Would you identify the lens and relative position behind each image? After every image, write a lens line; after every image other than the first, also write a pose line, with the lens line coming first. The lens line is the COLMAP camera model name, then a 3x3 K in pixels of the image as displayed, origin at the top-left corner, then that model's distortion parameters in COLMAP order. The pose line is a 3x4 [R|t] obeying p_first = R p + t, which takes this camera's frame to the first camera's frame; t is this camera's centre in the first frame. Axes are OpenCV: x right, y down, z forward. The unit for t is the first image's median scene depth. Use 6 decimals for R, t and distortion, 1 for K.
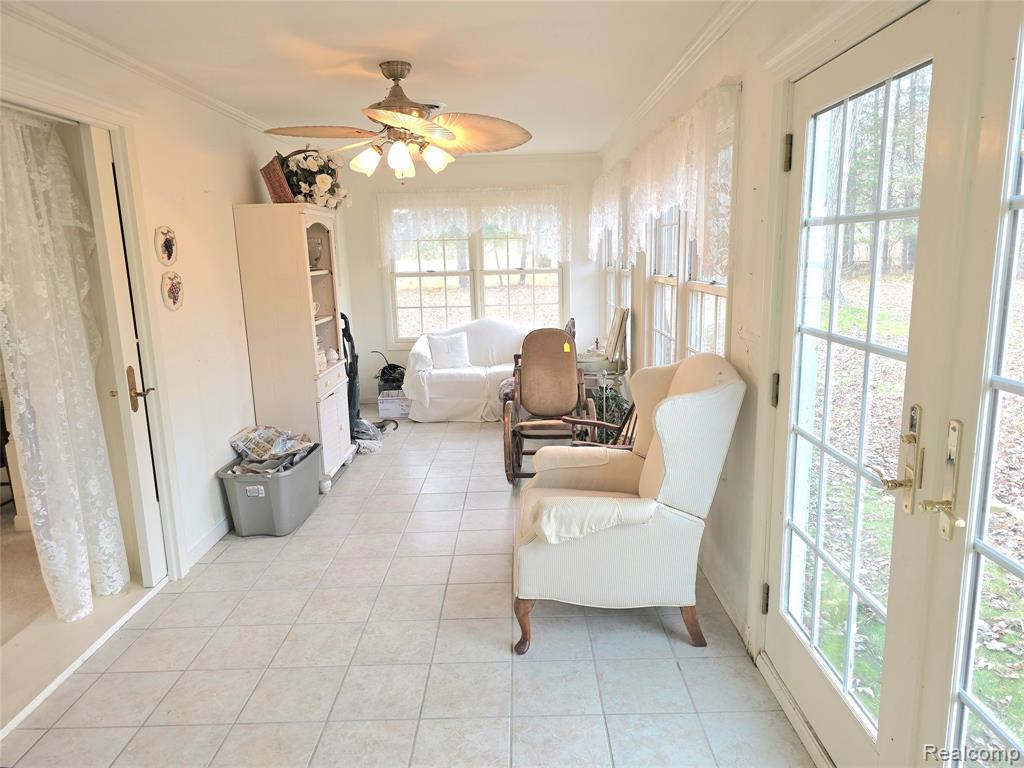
lens RADIAL K [[682.6, 0, 512.6], [0, 682.6, 385.4], [0, 0, 1]] dist [0.065183, -0.054188]
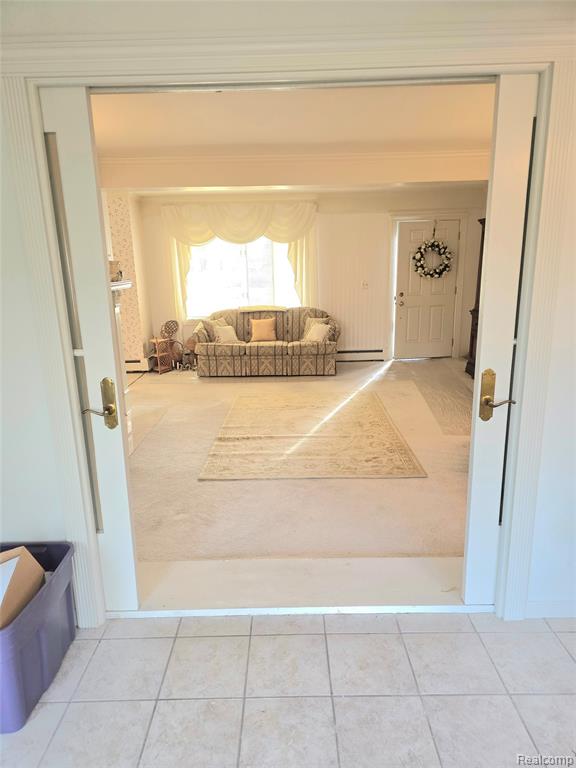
lens RADIAL K [[512.0, 0, 286.7], [0, 512.0, 388.8], [0, 0, 1]] dist [0.065183, -0.054188]
pose [[-0.001847, 0.271421, -0.962459, 0.077999], [-0.167790, 0.948731, 0.267872, -0.139861], [0.985821, 0.161986, 0.043789, 0.753621]]
